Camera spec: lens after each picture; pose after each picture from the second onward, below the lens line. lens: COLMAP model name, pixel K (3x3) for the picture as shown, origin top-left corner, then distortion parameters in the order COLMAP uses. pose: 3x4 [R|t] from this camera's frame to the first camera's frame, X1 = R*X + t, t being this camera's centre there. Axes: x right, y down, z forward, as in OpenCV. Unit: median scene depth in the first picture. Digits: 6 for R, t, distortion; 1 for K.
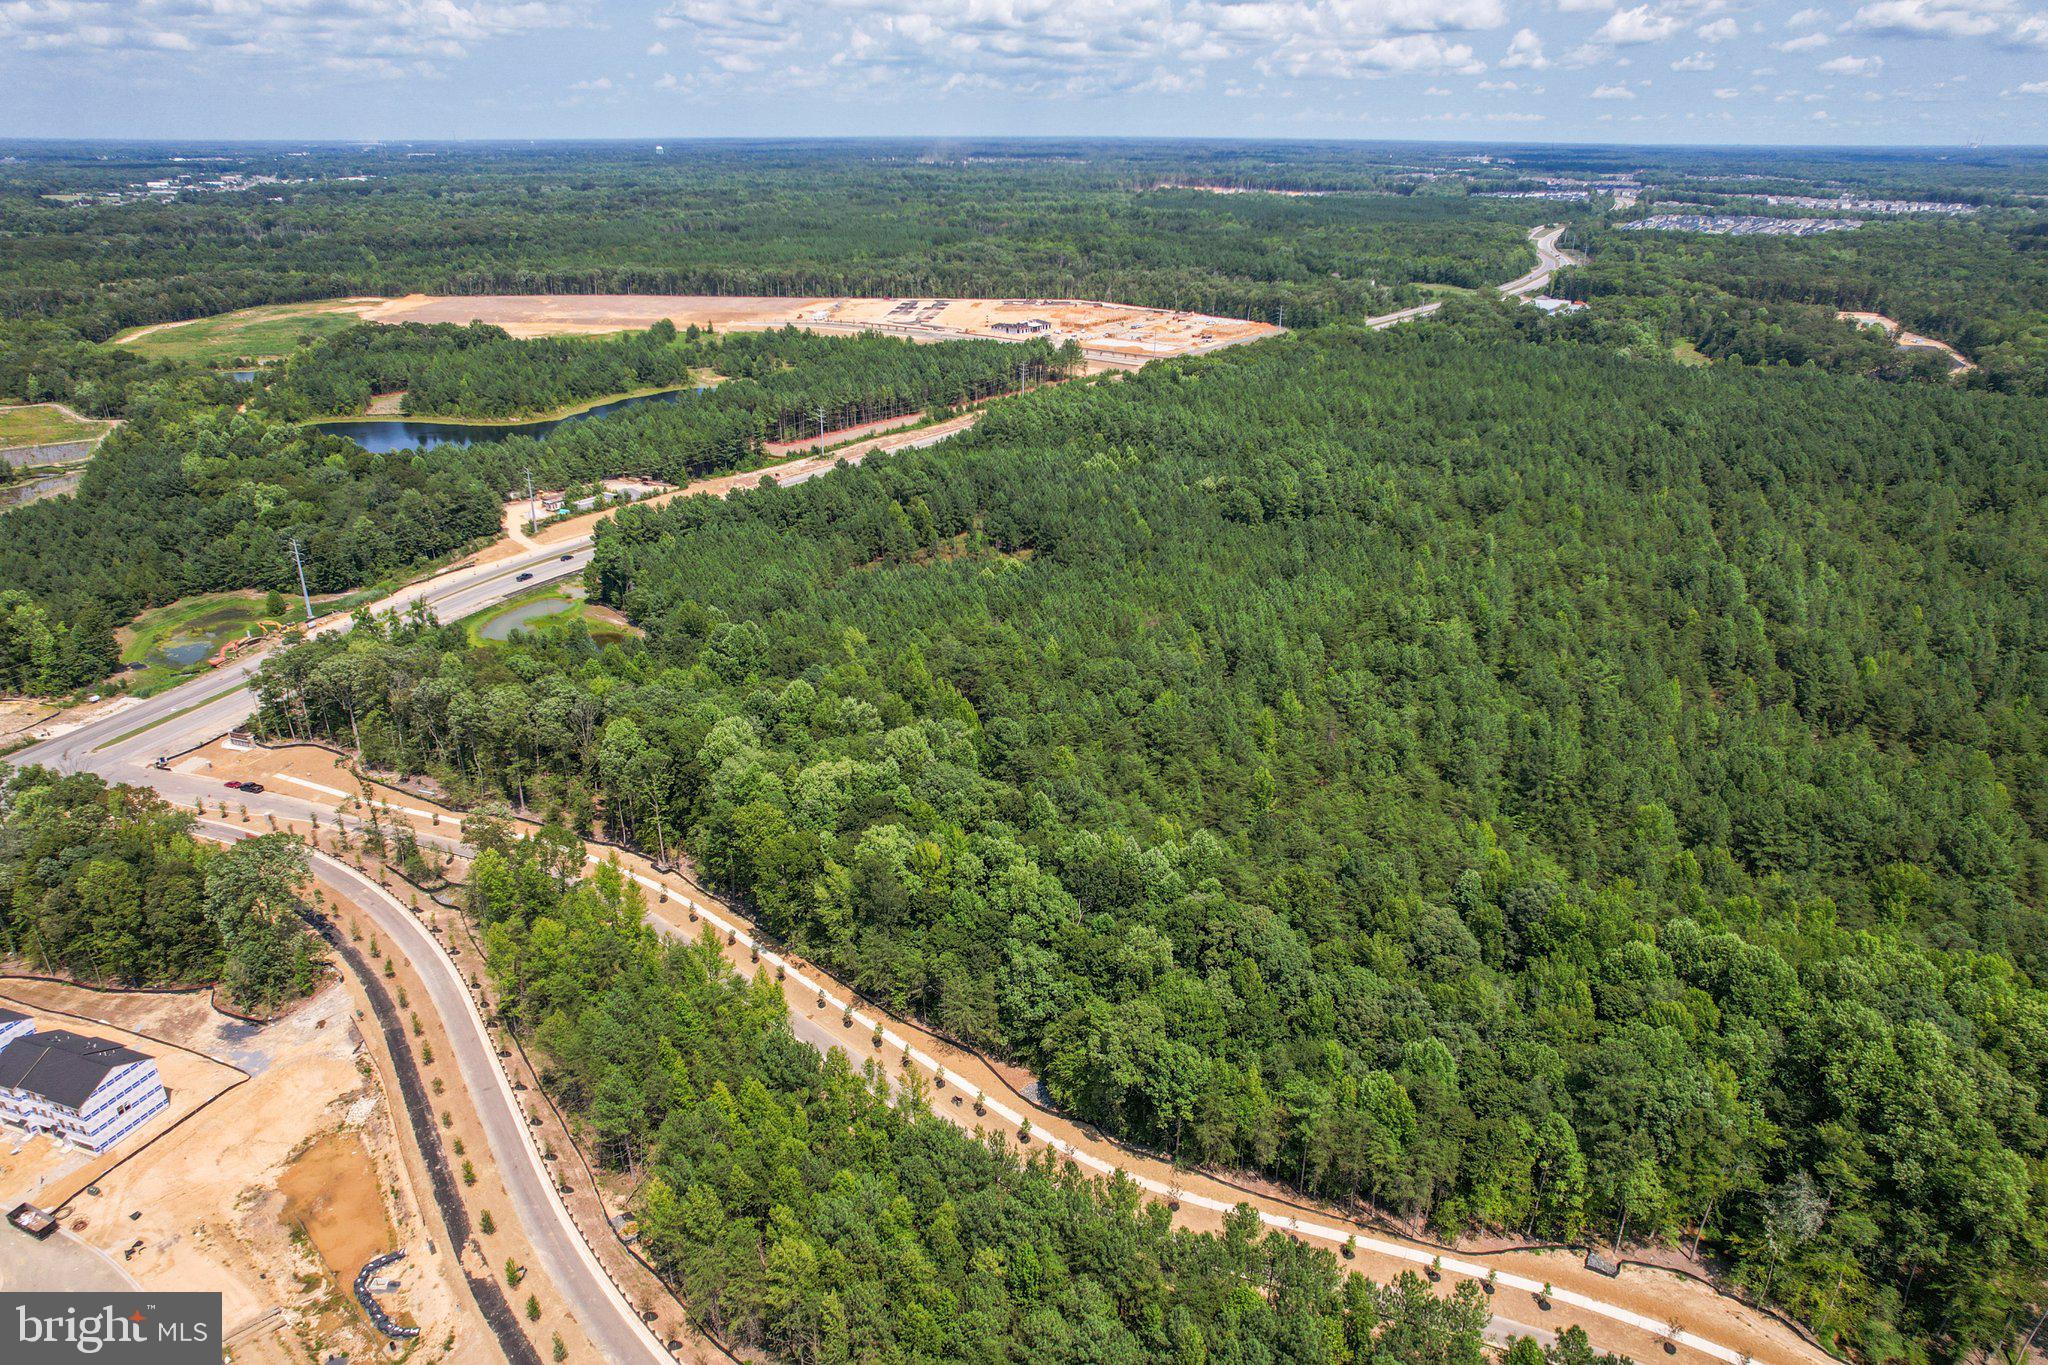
lens RADIAL K [[1325.7, 0, 1024.1], [0, 1325.7, 674.3], [0, 0, 1]] dist [-0.080321, 0.076927]
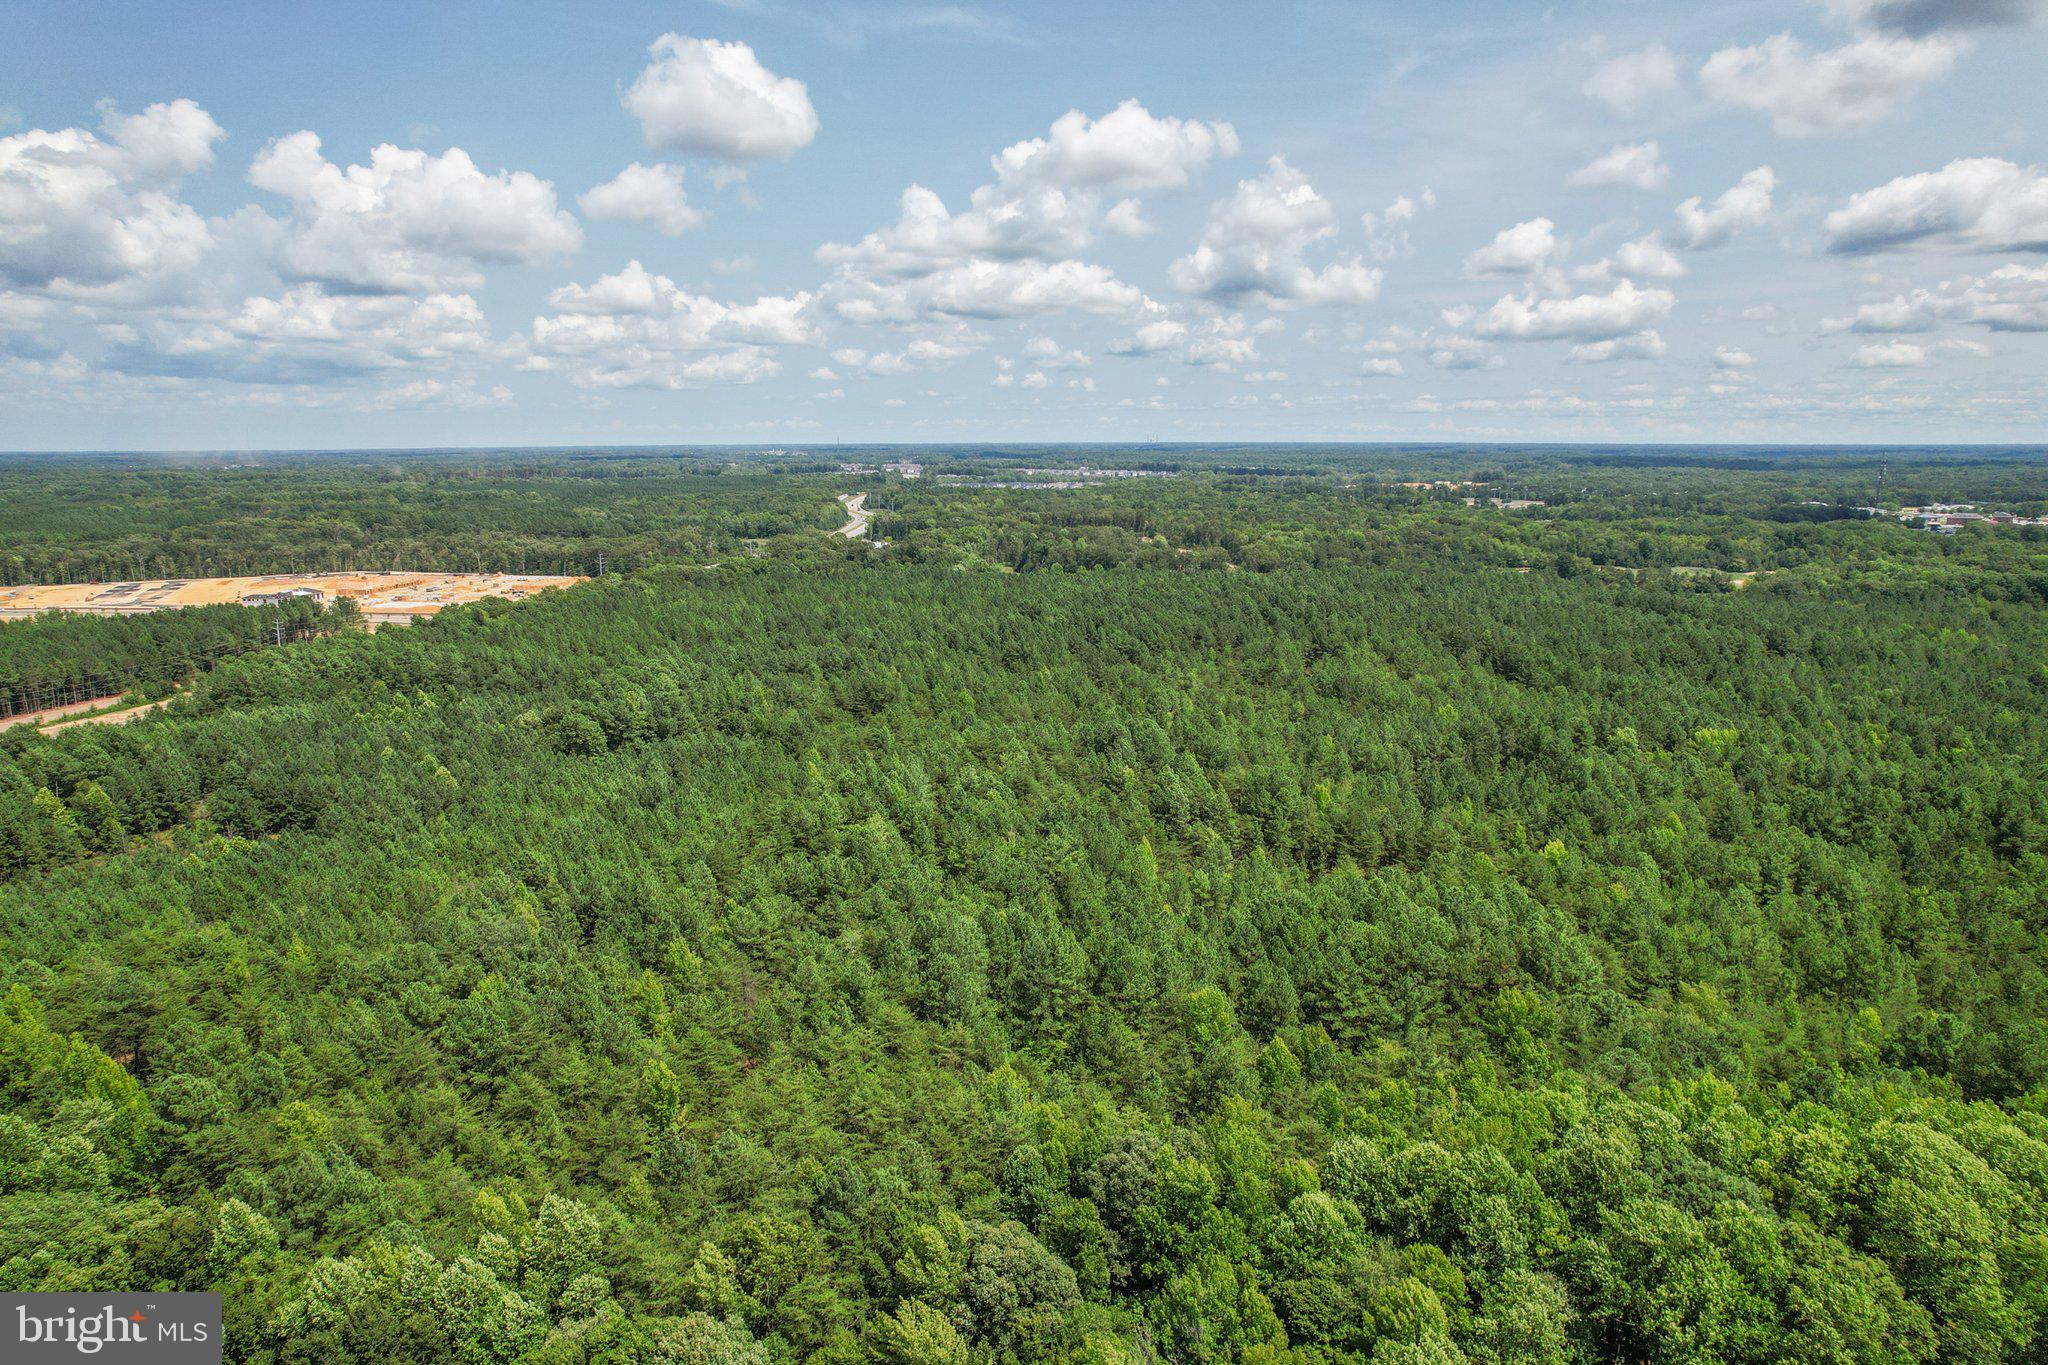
lens RADIAL K [[1325.7, 0, 1024.1], [0, 1325.7, 674.3], [0, 0, 1]] dist [-0.080321, 0.076927]
pose [[0.877652, -0.095025, 0.469784, 0.071011], [0.194062, 0.966667, -0.167016, 0.037614], [-0.438254, 0.237749, 0.866838, 0.410317]]
